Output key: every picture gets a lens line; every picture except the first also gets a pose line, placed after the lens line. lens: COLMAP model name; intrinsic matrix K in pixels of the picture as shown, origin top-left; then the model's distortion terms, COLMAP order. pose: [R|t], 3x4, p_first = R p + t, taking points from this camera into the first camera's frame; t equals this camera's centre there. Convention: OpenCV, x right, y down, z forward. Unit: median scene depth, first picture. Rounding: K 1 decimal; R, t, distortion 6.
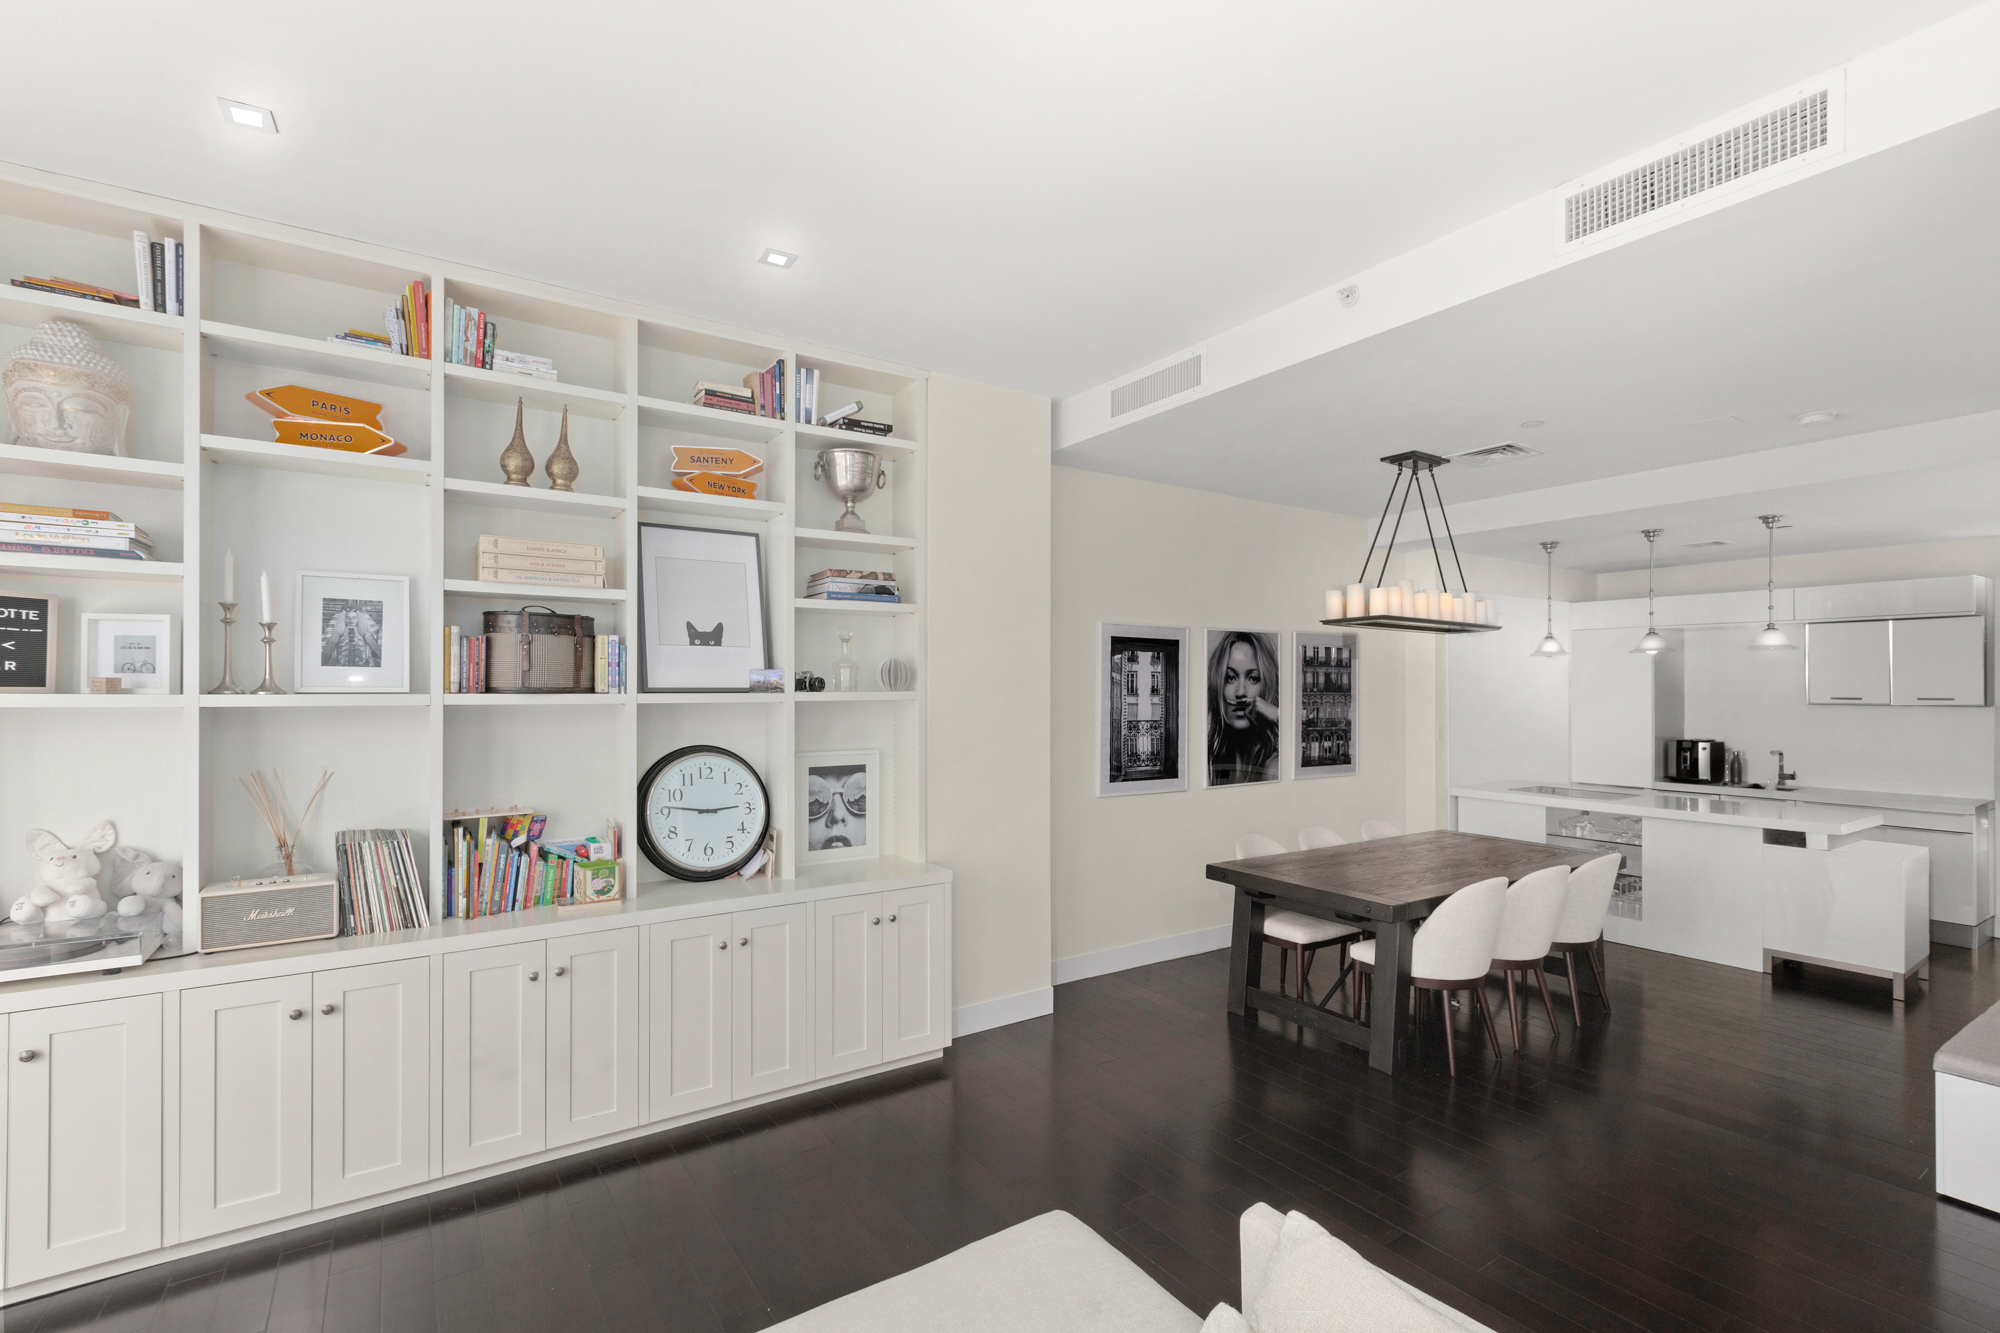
lens RADIAL K [[906.7, 0, 996.9], [0, 906.7, 682.0], [0, 0, 1]] dist [-0.001493, -0.000292]
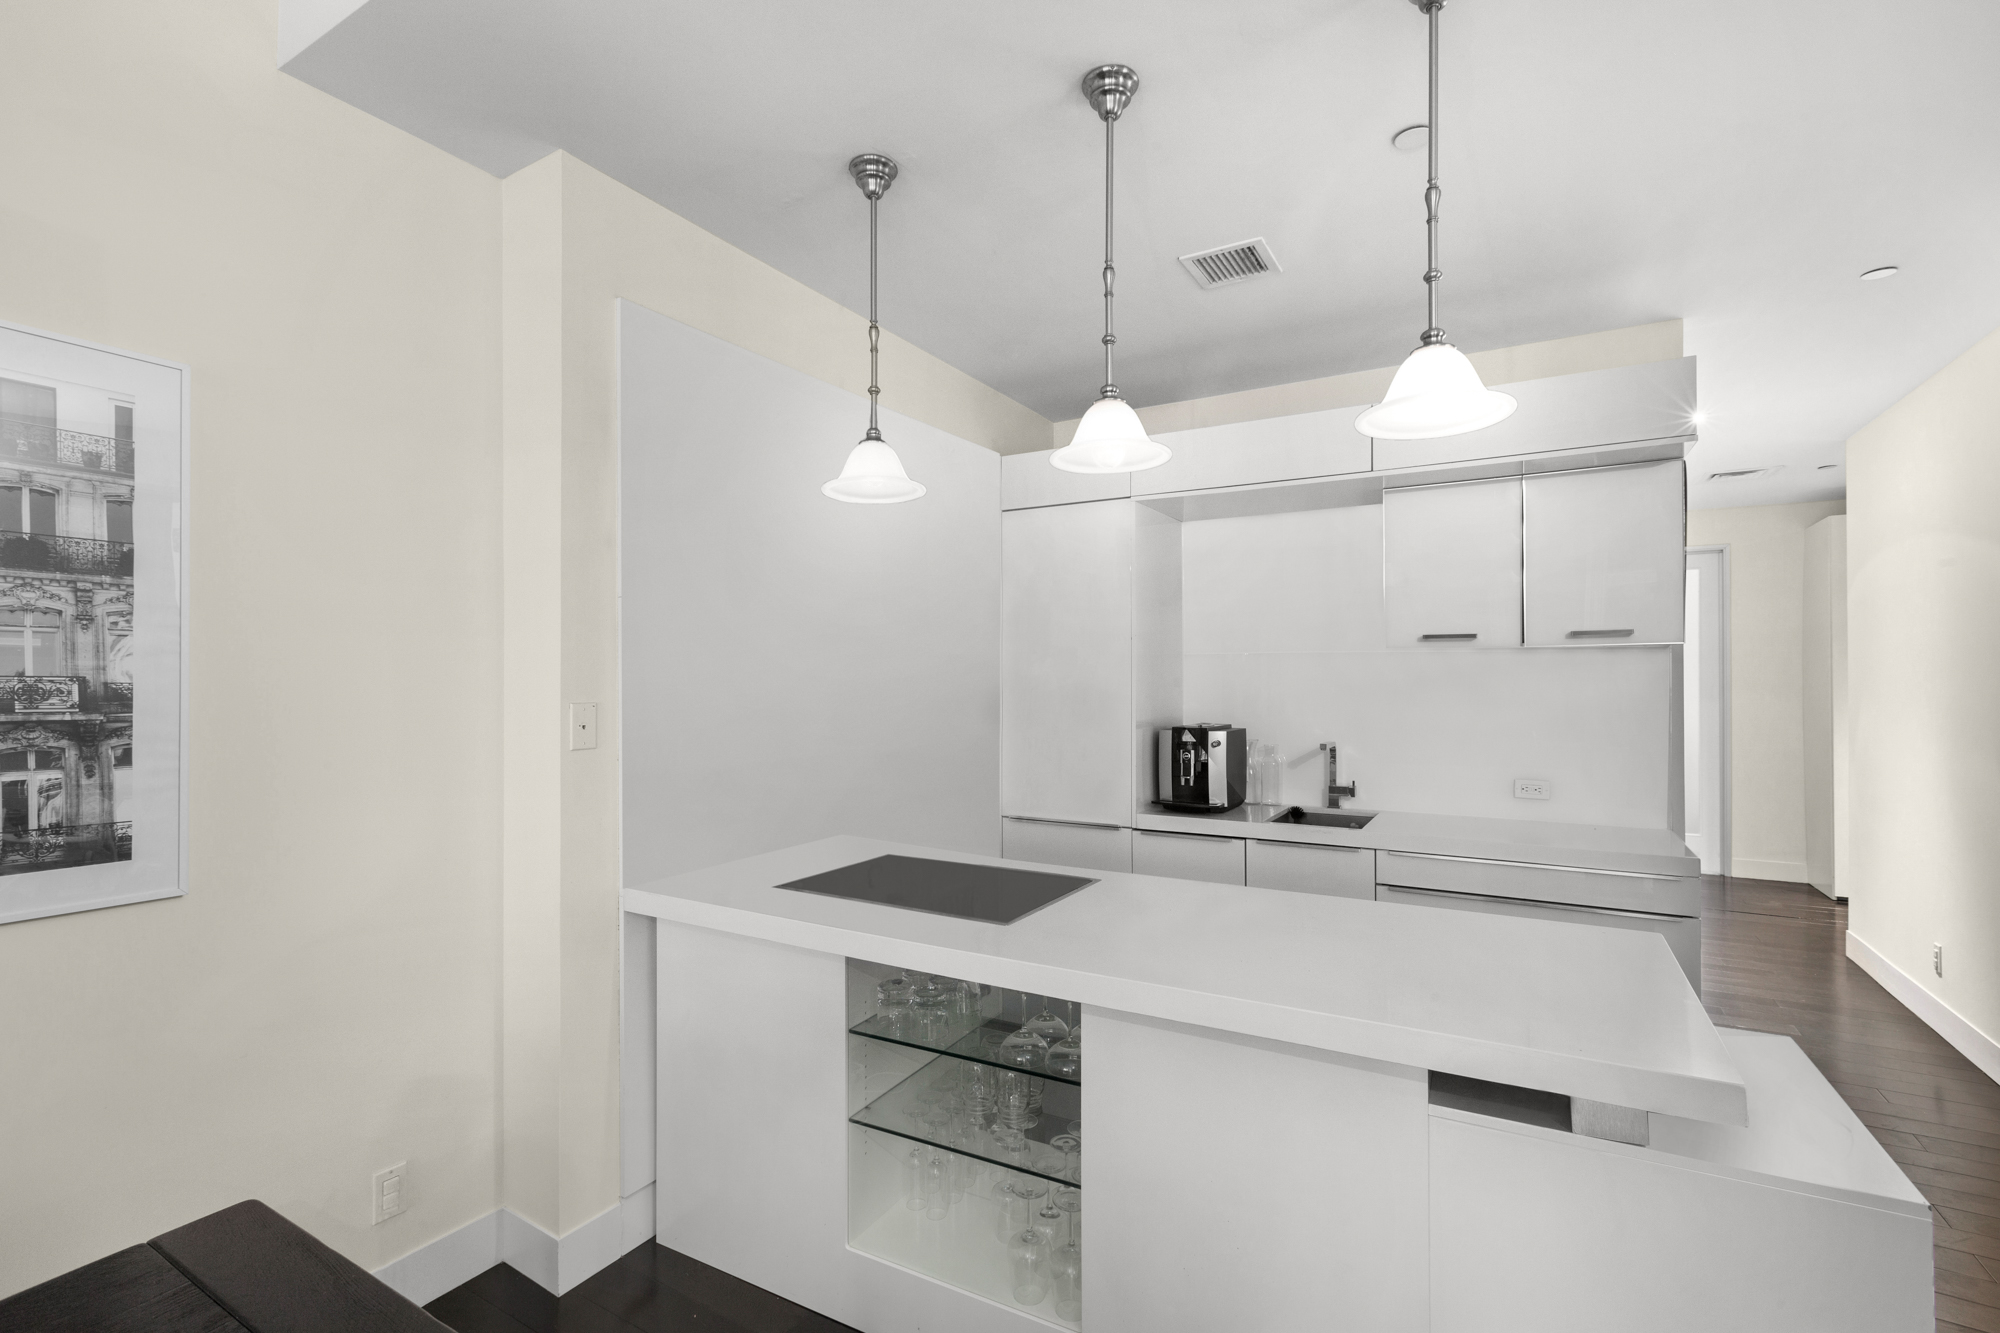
lens RADIAL K [[906.7, 0, 991.9], [0, 906.7, 670.4], [0, 0, 1]] dist [-0.001493, -0.000292]
pose [[0.900272, 0.002392, 0.435320, 0.560192], [-0.000791, 0.999992, -0.003859, 0.043615], [-0.435326, 0.003130, 0.900267, 0.750593]]
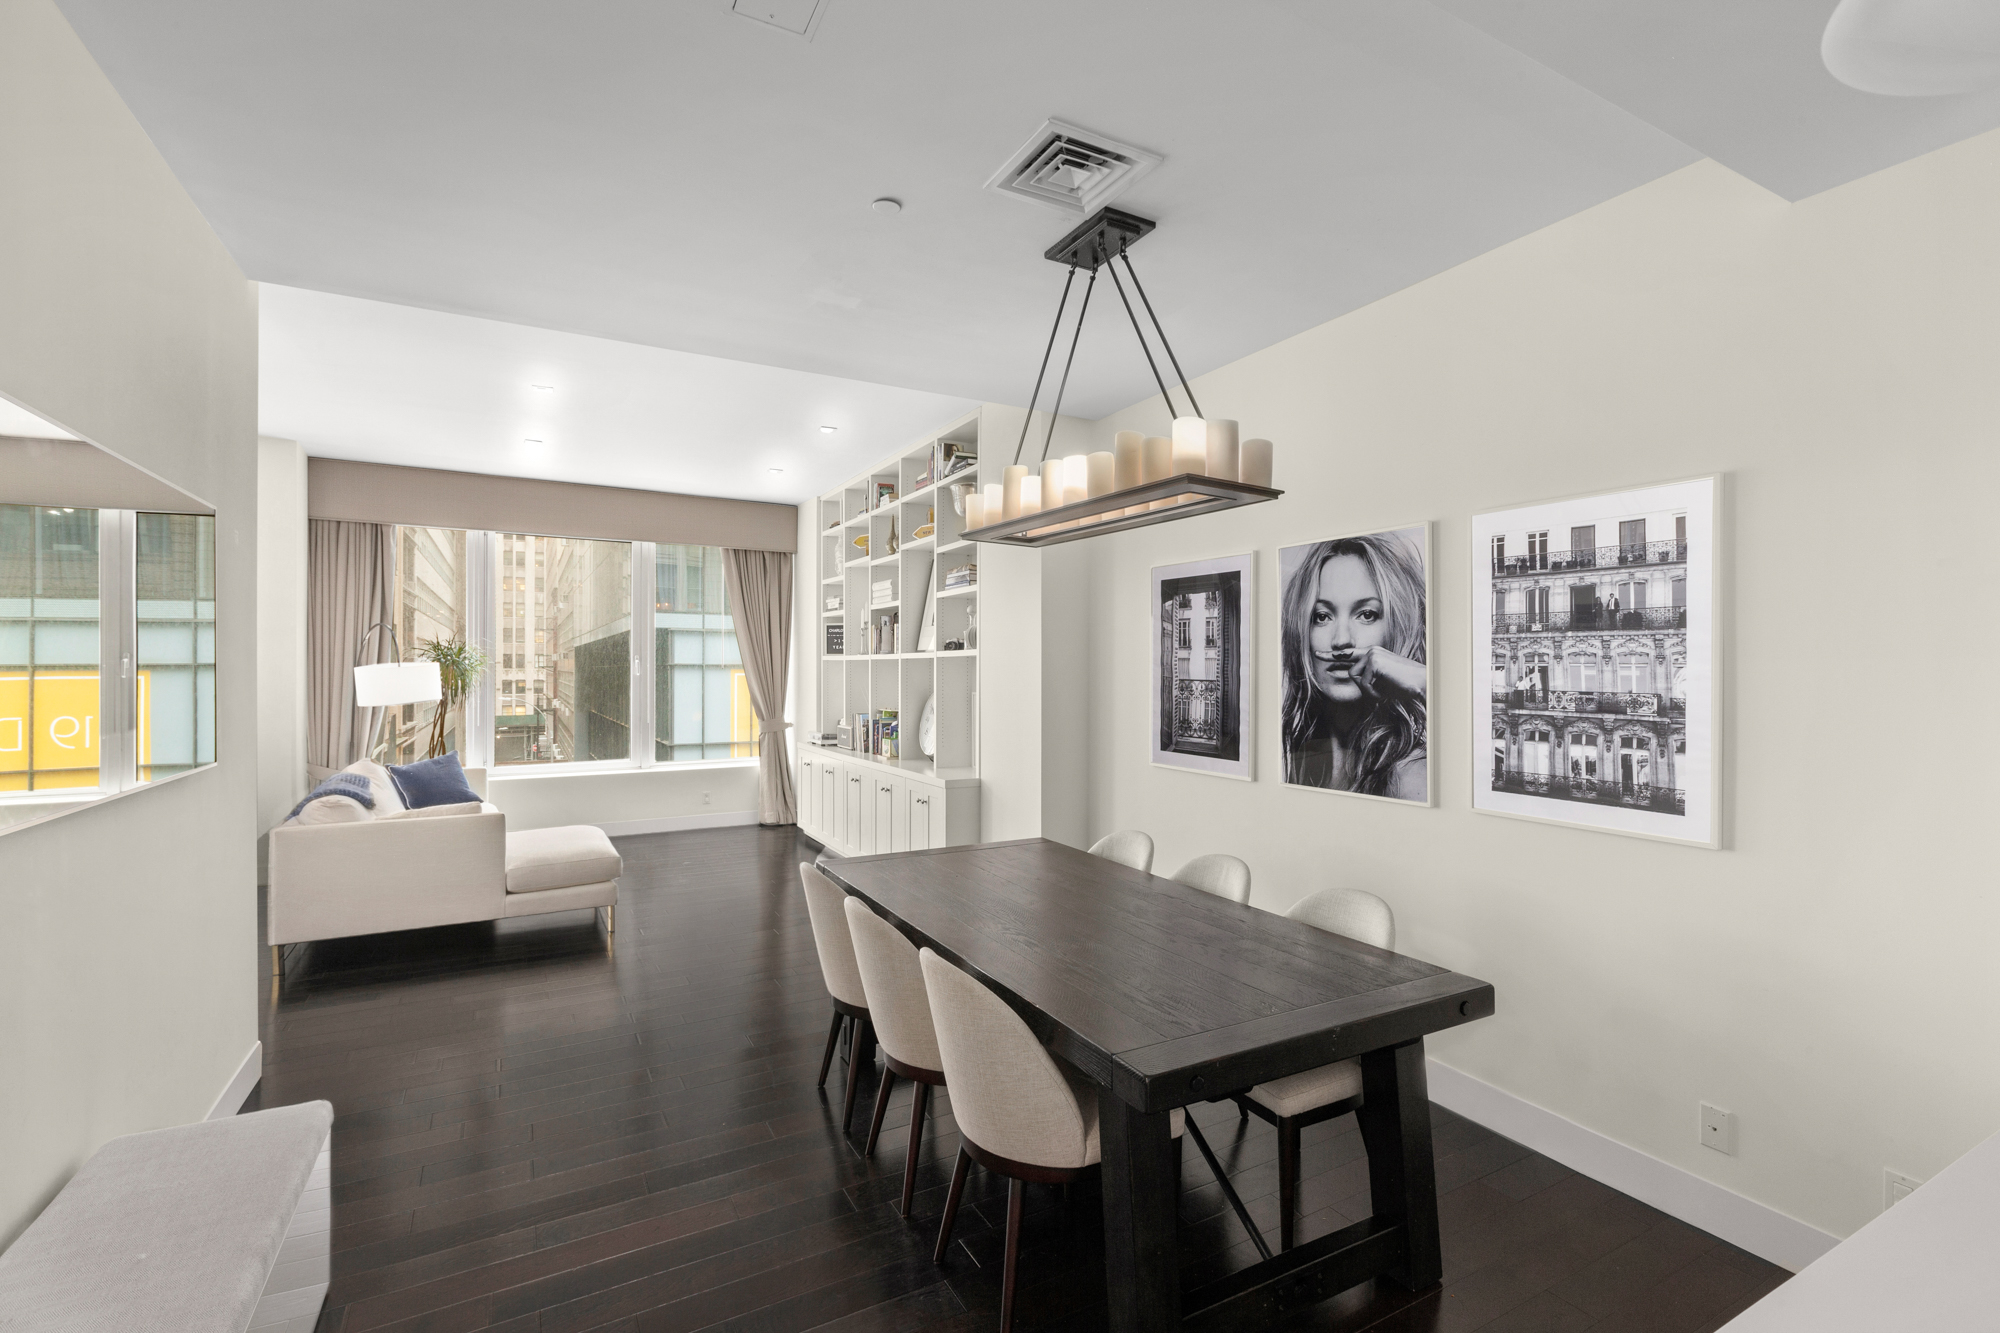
lens RADIAL K [[906.7, 0, 1001.2], [0, 906.7, 673.8], [0, 0, 1]] dist [-0.001493, -0.000292]
pose [[-0.101291, -0.009245, -0.994814, 0.901482], [-0.013267, 0.999880, -0.007941, 0.042630], [0.994768, 0.012394, -0.101402, 0.846344]]
